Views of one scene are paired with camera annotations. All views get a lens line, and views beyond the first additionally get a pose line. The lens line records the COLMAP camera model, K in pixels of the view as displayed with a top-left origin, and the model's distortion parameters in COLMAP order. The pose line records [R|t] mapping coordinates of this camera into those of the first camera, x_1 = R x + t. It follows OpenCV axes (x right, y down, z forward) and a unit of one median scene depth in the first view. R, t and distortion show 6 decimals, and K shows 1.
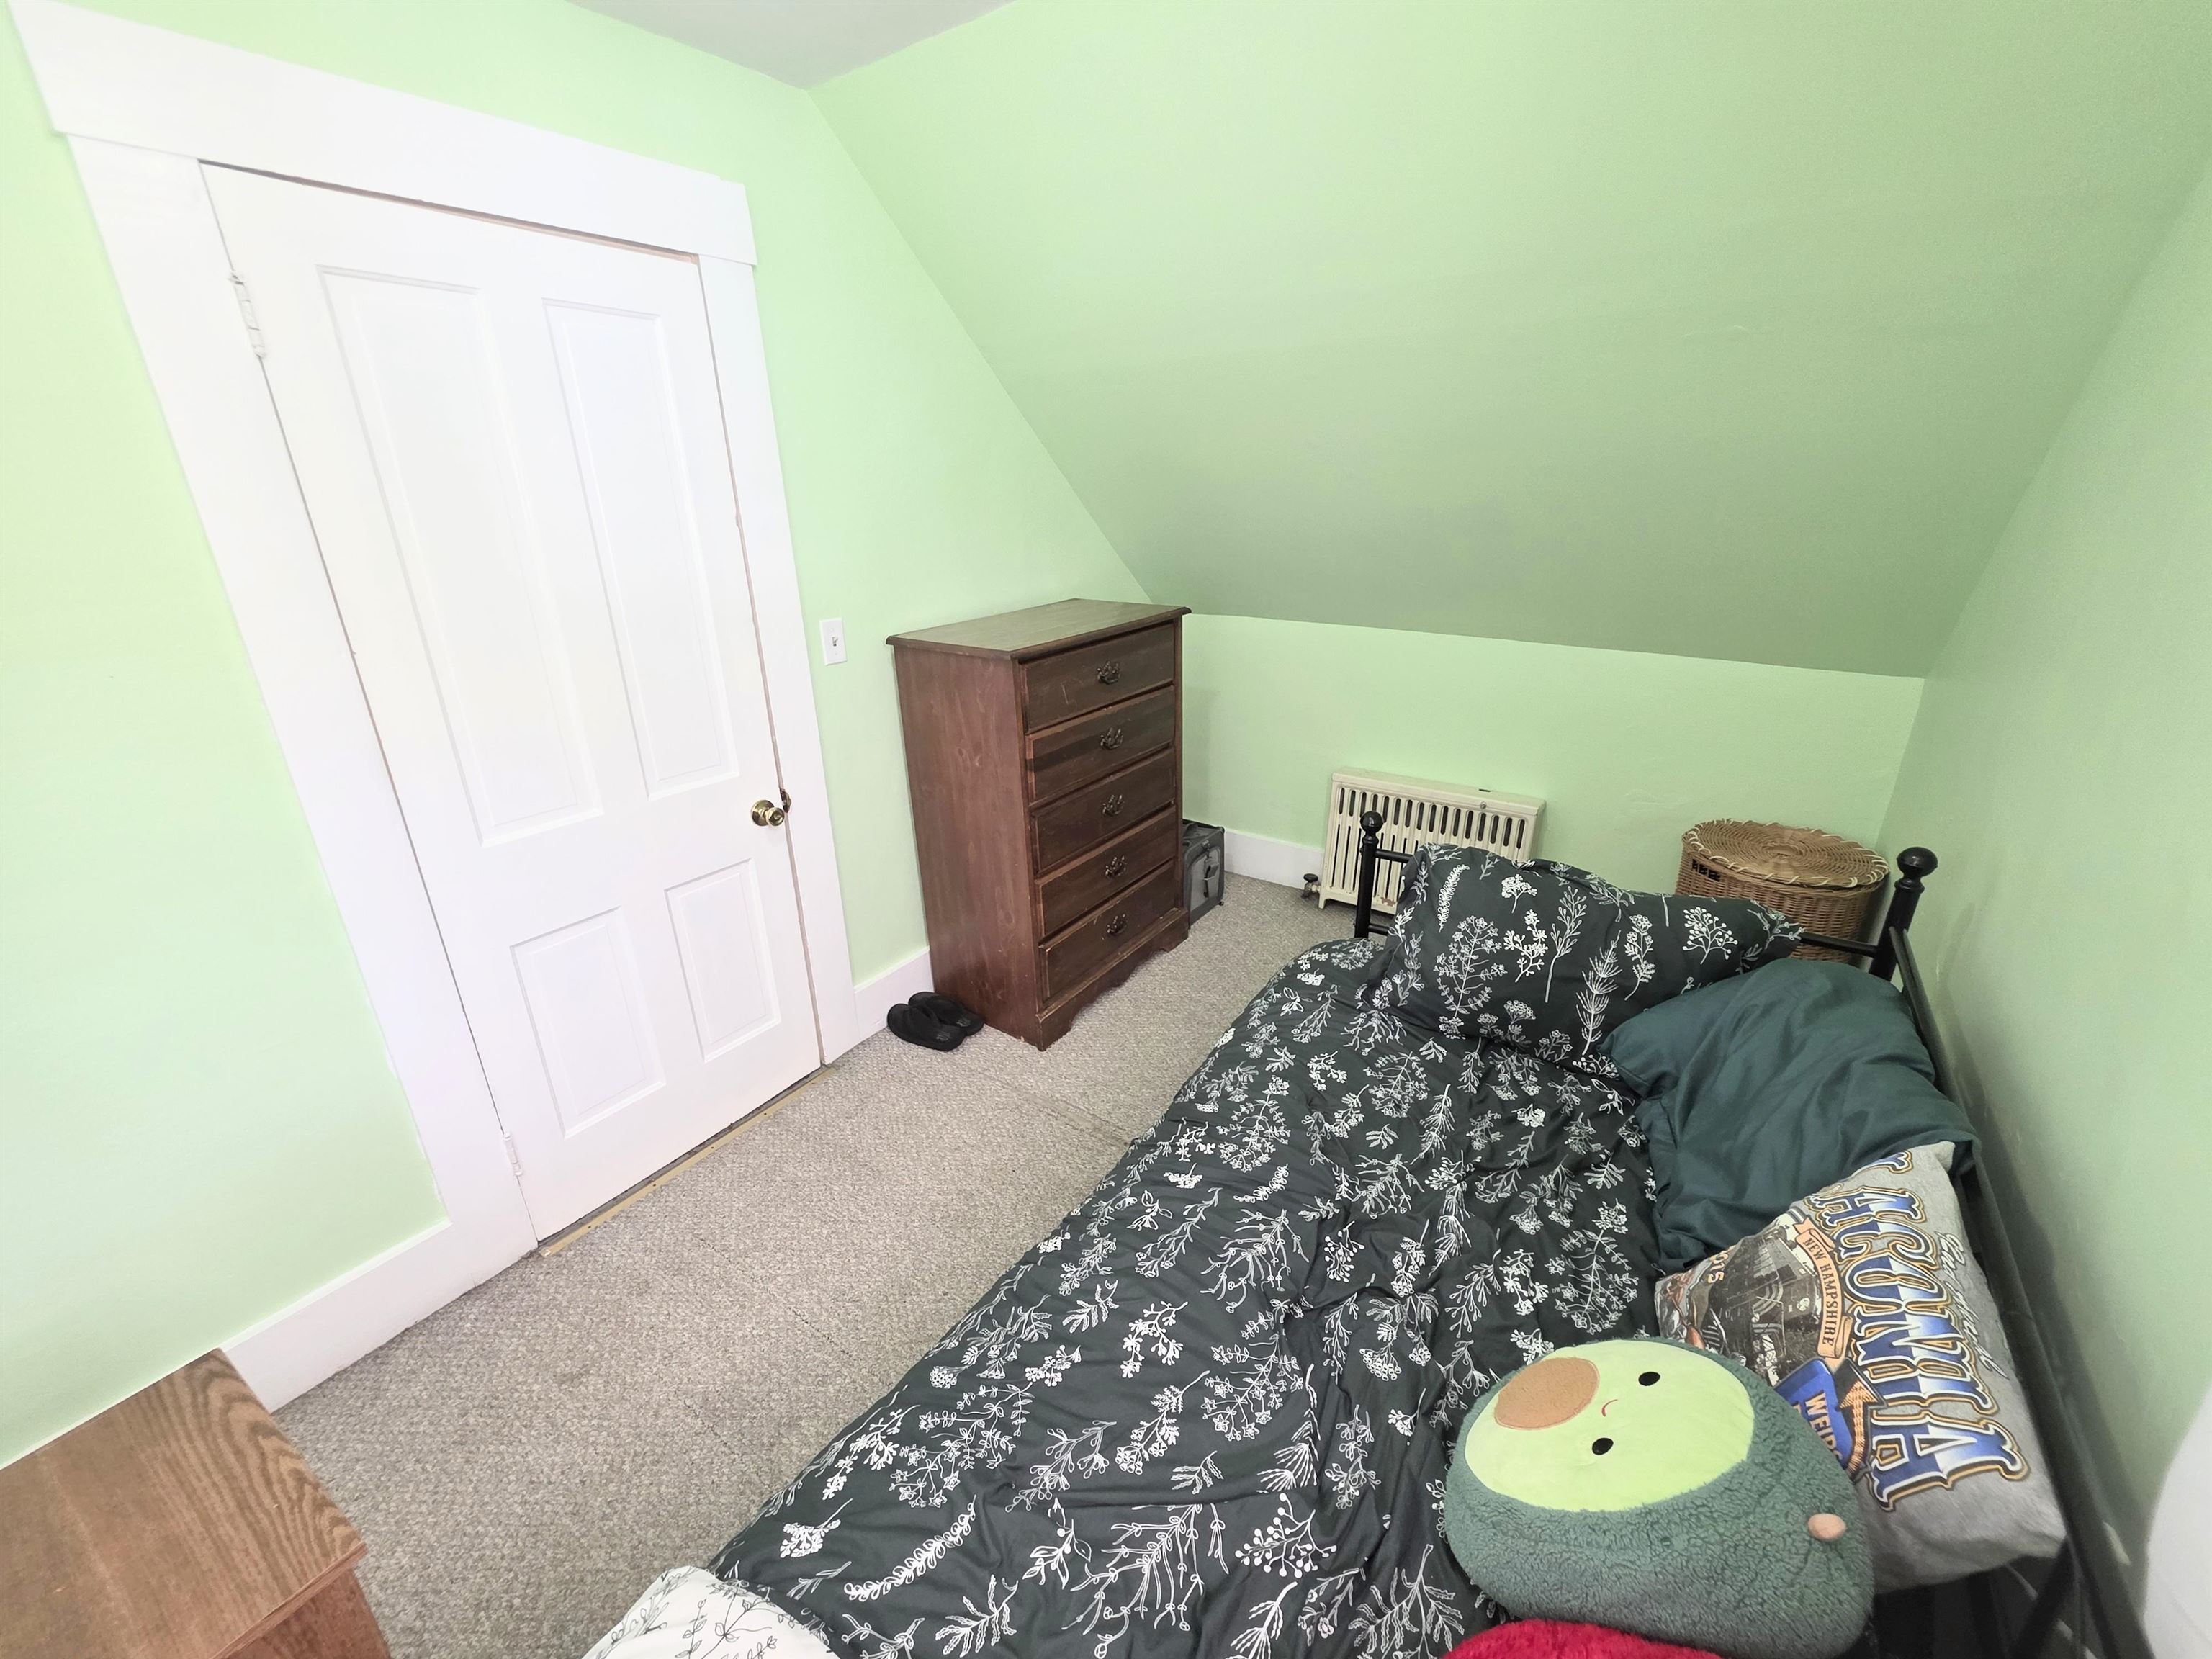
lens RADIAL K [[886.2, 0, 1113.2], [0, 886.2, 824.5], [0, 0, 1]] dist [0.001933, 0.000914]
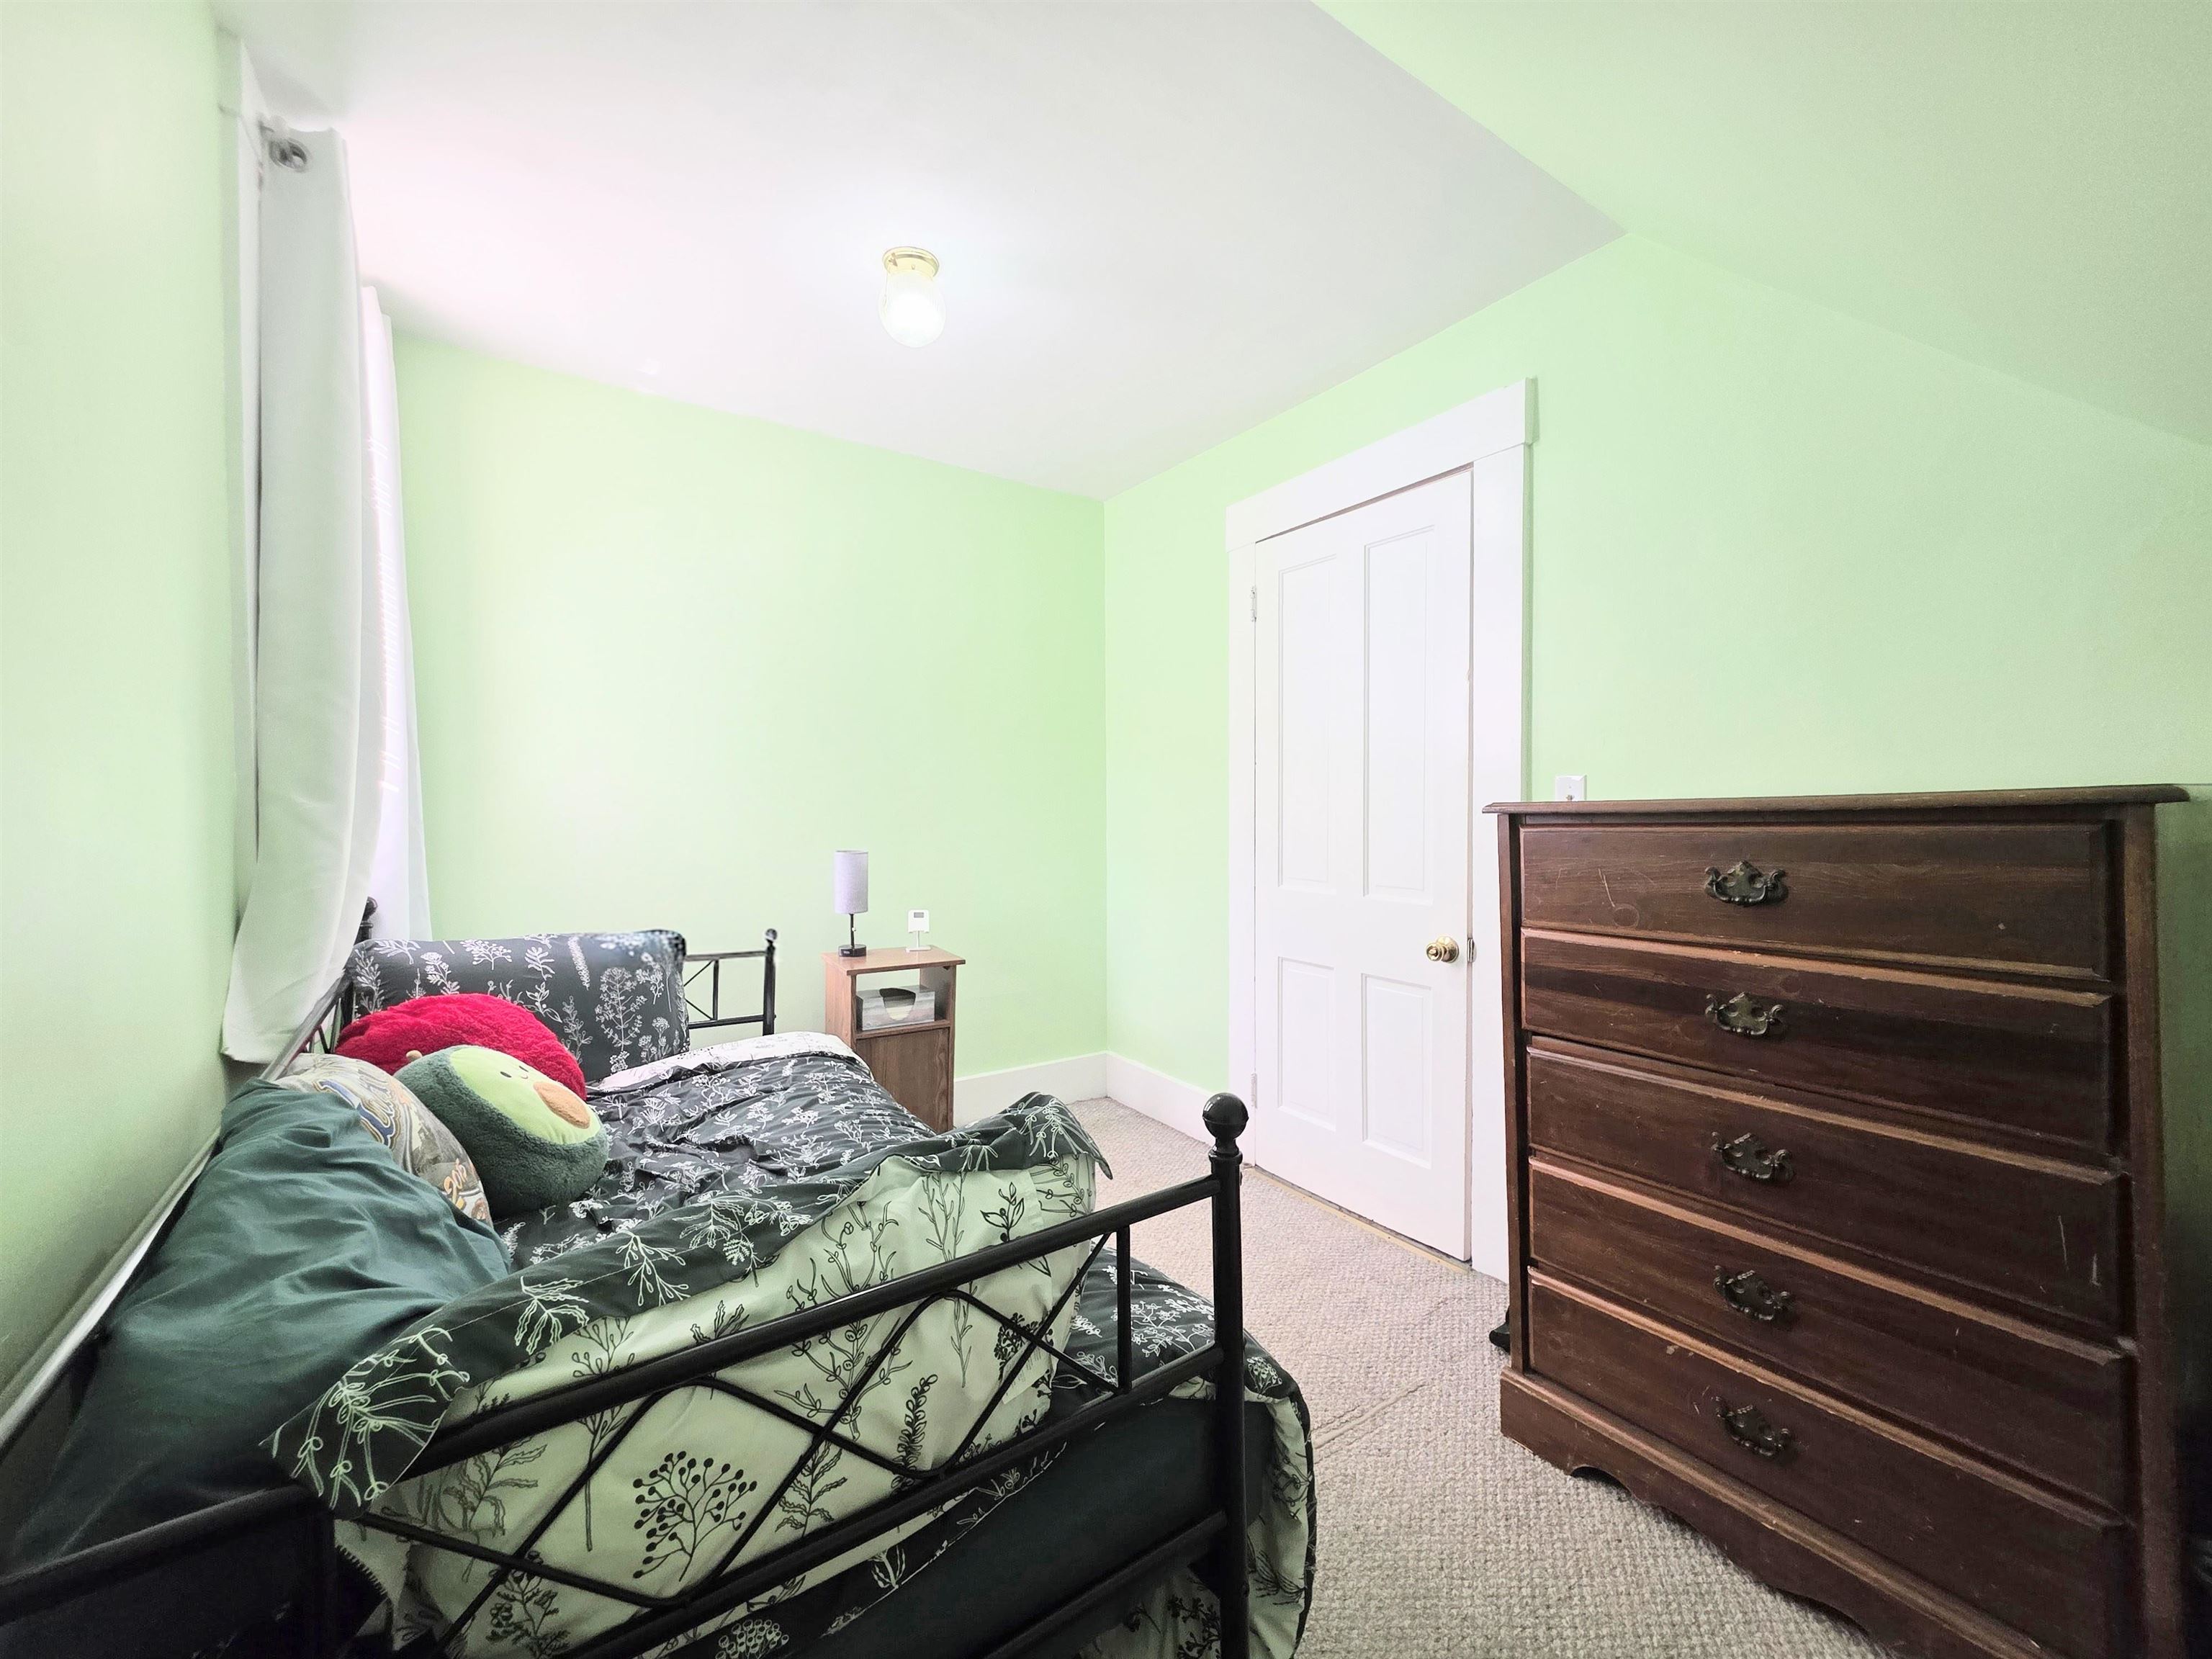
lens RADIAL K [[886.2, 0, 1113.2], [0, 886.2, 824.5], [0, 0, 1]] dist [0.001933, 0.000914]
pose [[-0.352625, 0.046443, -0.934612, 0.908310], [-0.317056, 0.933762, 0.166024, -0.257092], [0.880415, 0.354869, -0.314542, 1.230023]]
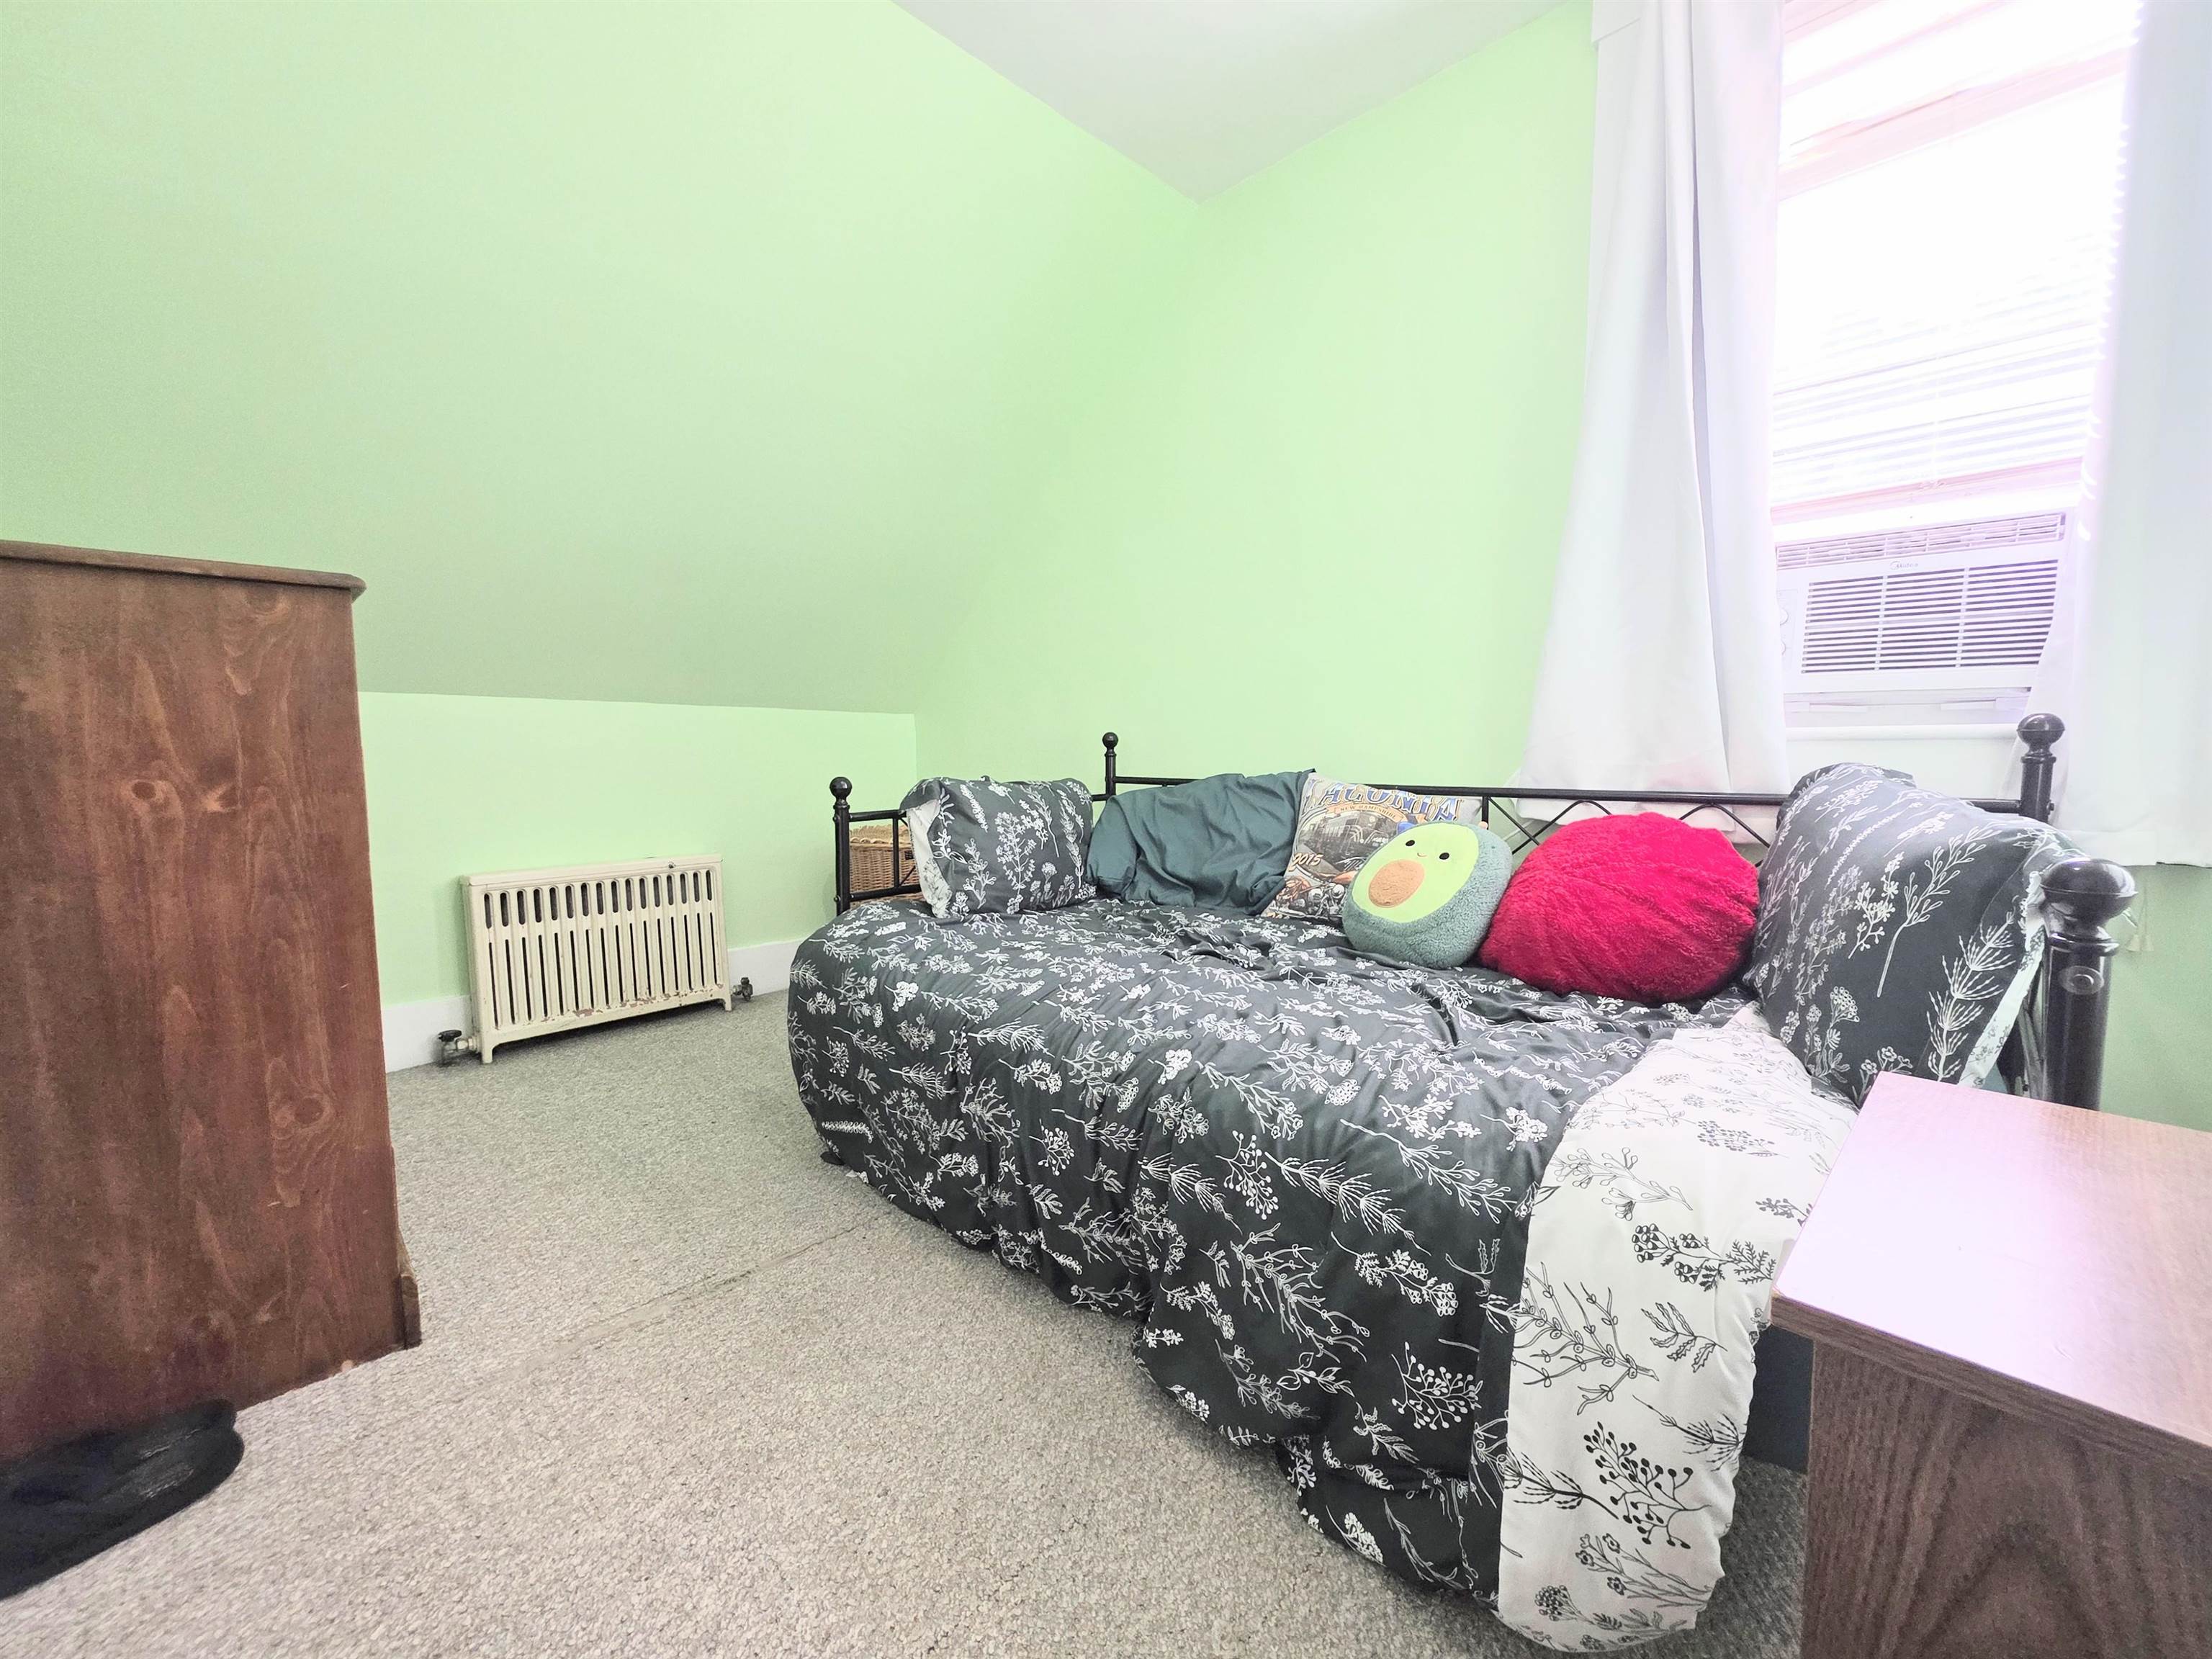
lens RADIAL K [[880.5, 0, 1113.5], [0, 880.5, 824.8], [0, 0, 1]] dist [0.014871, -0.006567]
pose [[0.164825, -0.083672, 0.982767, -0.782885], [0.350052, 0.936494, 0.021023, 0.149523], [-0.922115, 0.340555, 0.183647, 0.631940]]
